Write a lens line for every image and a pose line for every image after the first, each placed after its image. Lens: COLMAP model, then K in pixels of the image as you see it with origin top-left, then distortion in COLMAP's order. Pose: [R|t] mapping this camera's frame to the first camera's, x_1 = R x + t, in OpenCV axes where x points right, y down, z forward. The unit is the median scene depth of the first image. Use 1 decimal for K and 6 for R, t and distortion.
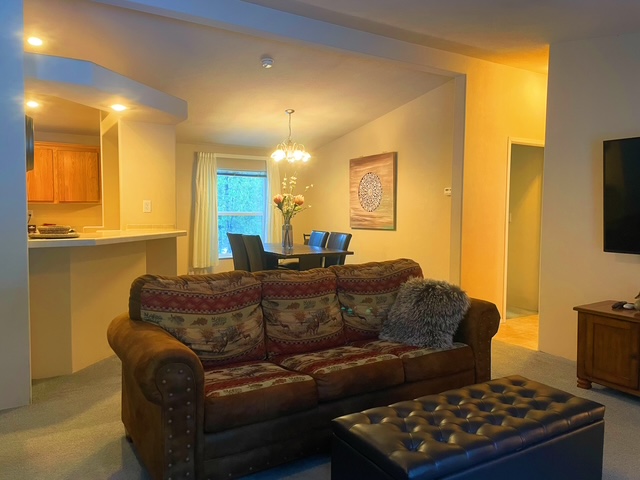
lens RADIAL K [[478.1, 0, 317.3], [0, 478.1, 242.2], [0, 0, 1]] dist [0.048412, -0.010477]
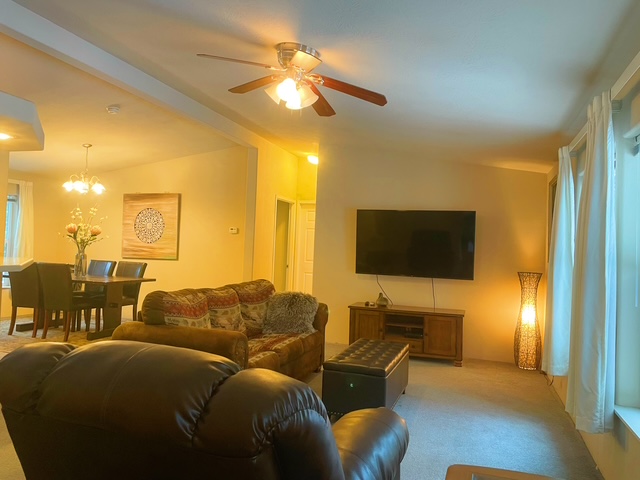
lens RADIAL K [[478.1, 0, 322.5], [0, 478.1, 237.1], [0, 0, 1]] dist [0.048412, -0.010477]
pose [[0.755124, 0.041385, 0.654275, -0.354840], [0.009328, 0.997226, -0.073843, 0.009285], [-0.655516, 0.061864, 0.752643, -0.116347]]
